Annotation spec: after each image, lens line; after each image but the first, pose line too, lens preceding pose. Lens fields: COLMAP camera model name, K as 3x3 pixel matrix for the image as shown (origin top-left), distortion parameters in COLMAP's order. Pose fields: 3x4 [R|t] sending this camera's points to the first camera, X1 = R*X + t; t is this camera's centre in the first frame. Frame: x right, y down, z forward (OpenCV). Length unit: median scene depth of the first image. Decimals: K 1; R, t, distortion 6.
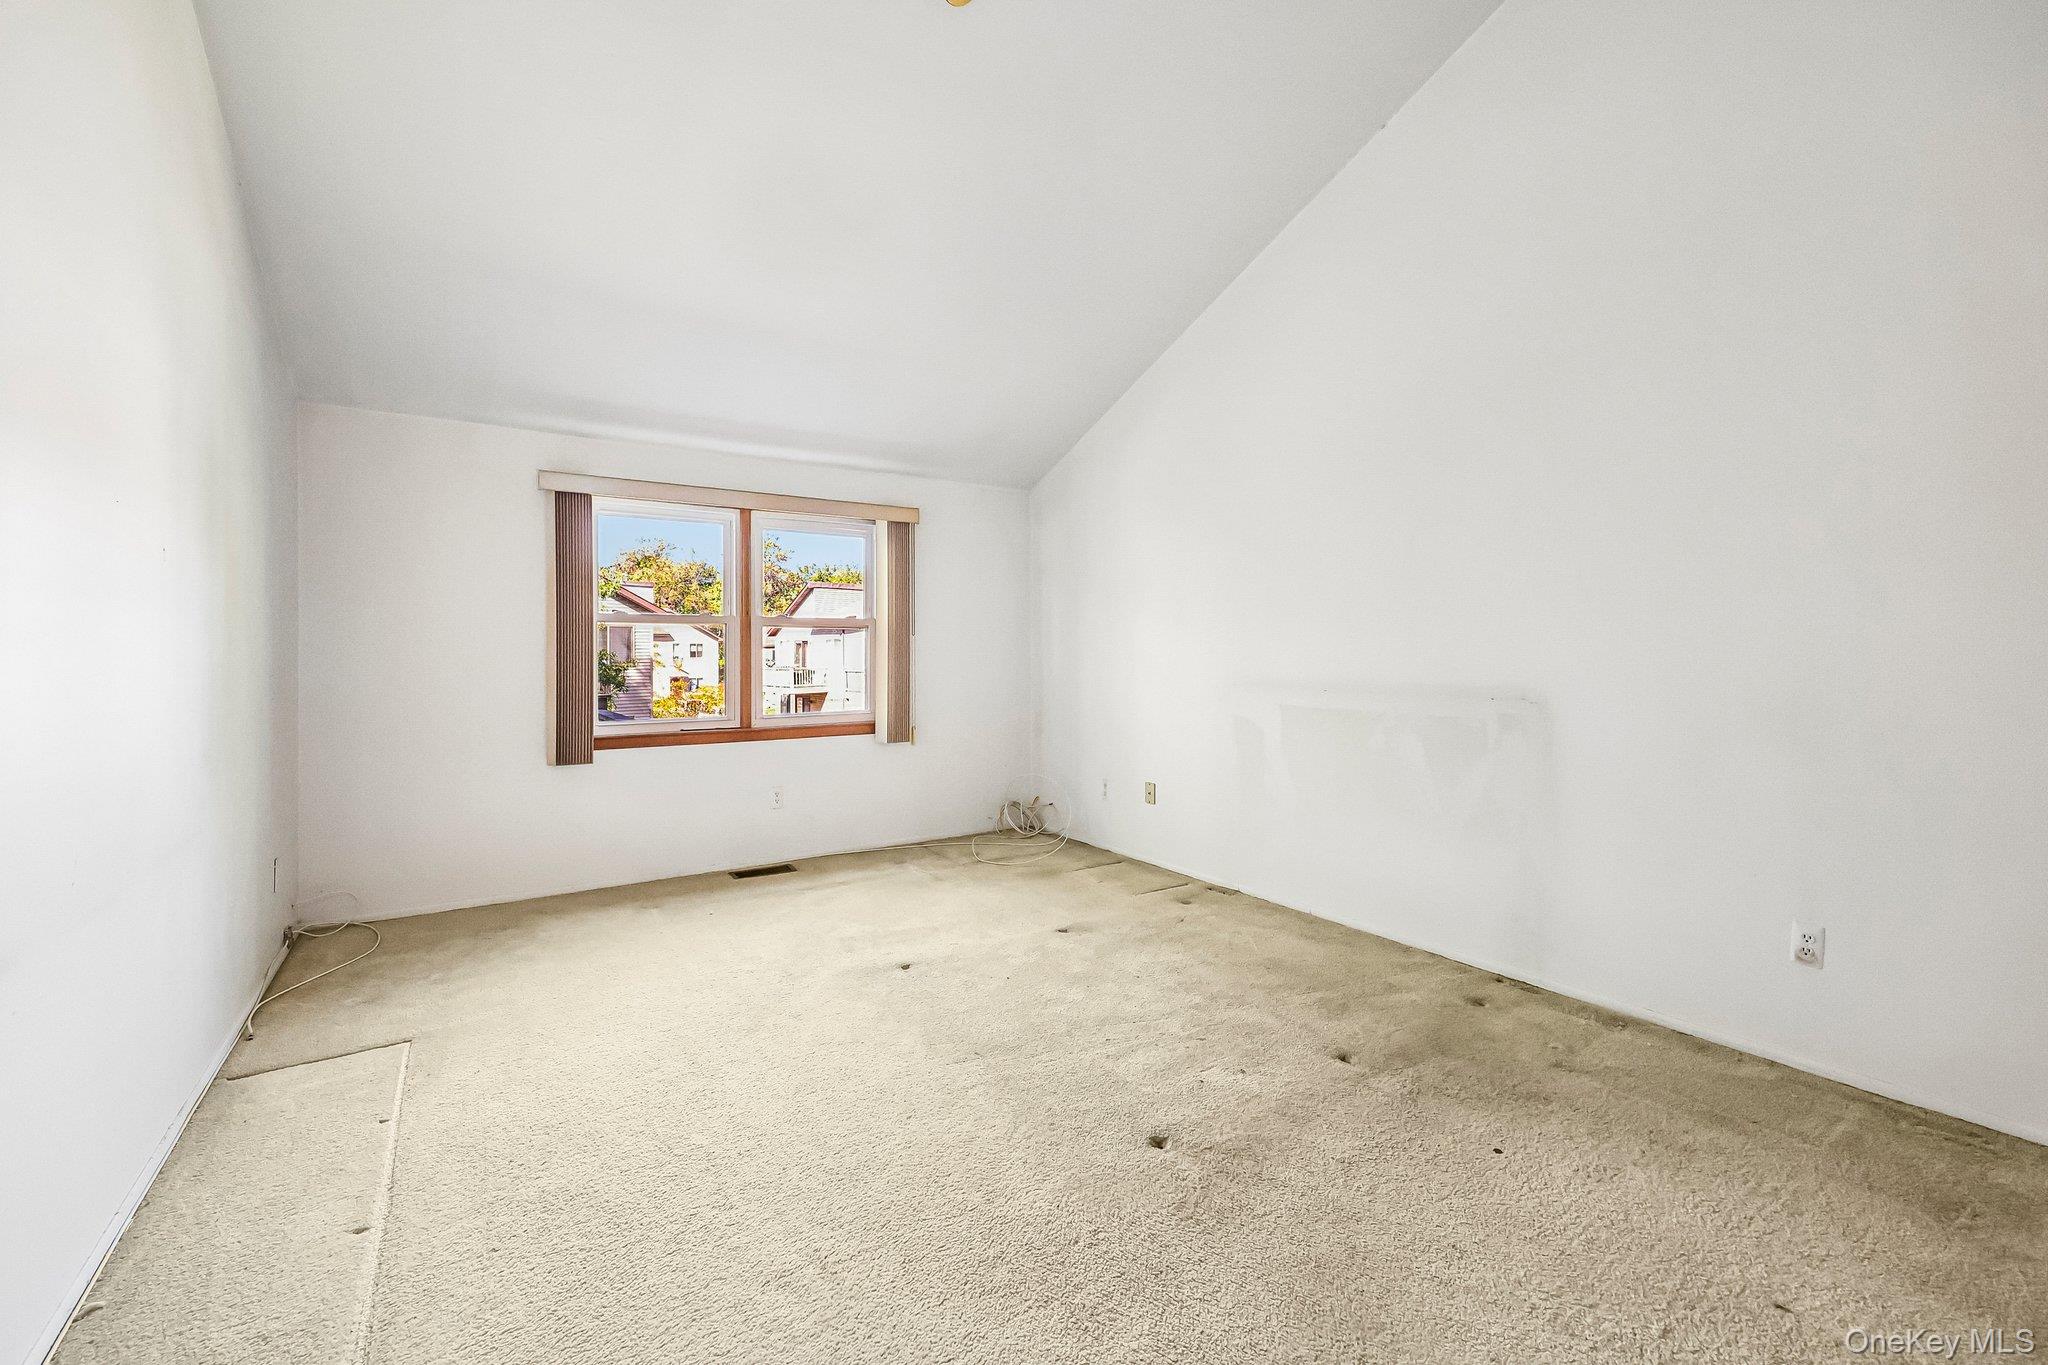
lens RADIAL K [[834.8, 0, 1030.4], [0, 834.8, 670.1], [0, 0, 1]] dist [-0.000136, 0.001318]
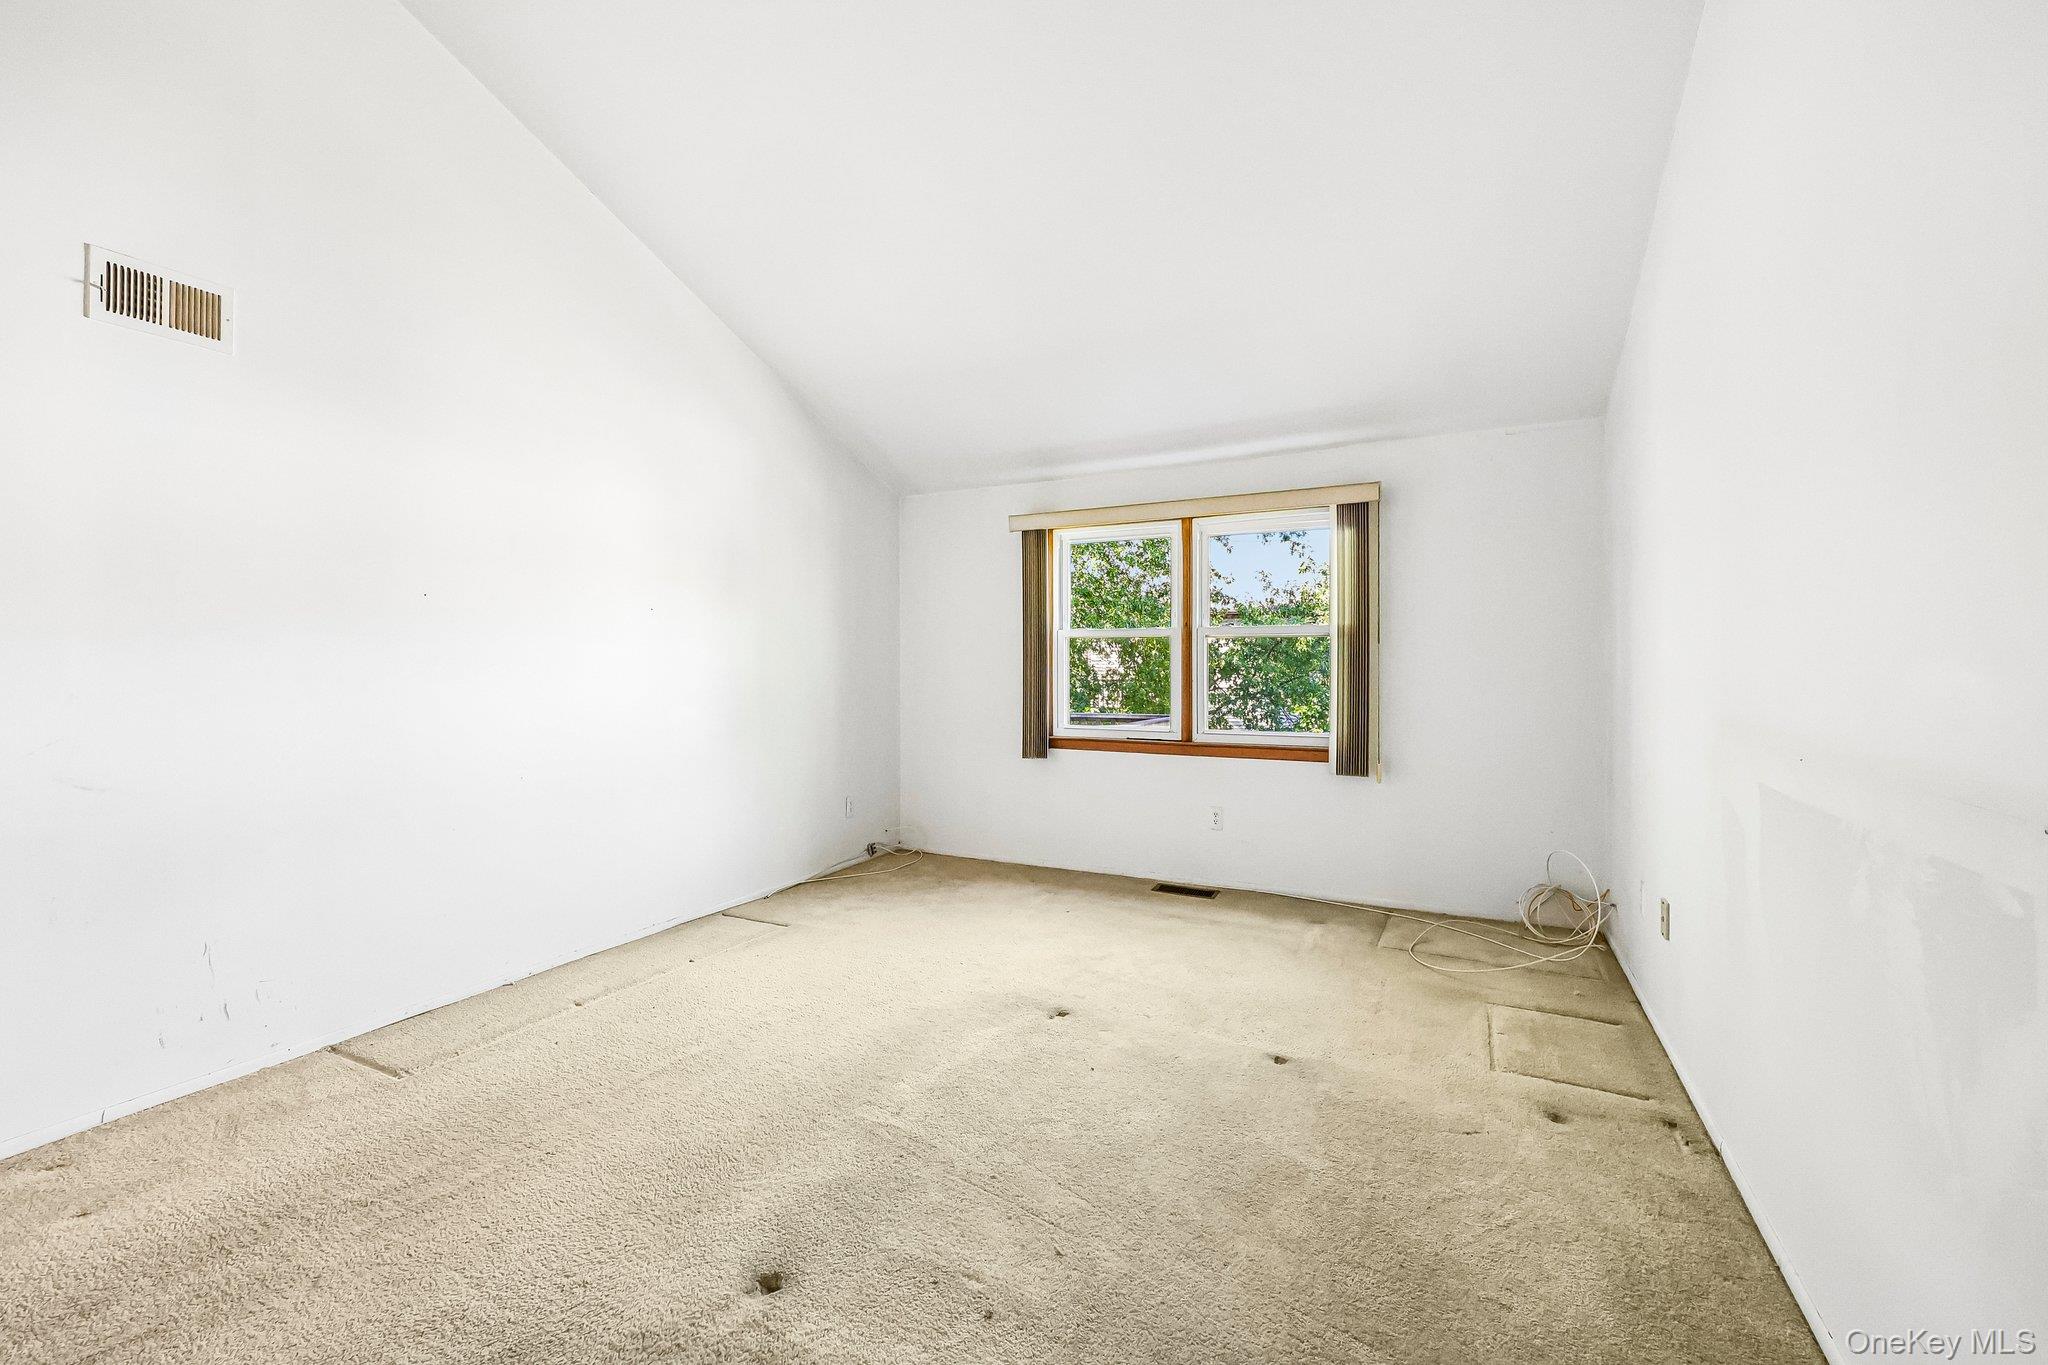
lens RADIAL K [[834.8, 0, 1020.3], [0, 834.8, 672.0], [0, 0, 1]] dist [-0.000136, 0.001318]
pose [[0.490173, 0.011584, -0.871548, 0.425078], [-0.017985, 0.999833, 0.003174, -0.011748], [0.871439, 0.014119, 0.490300, 0.355770]]
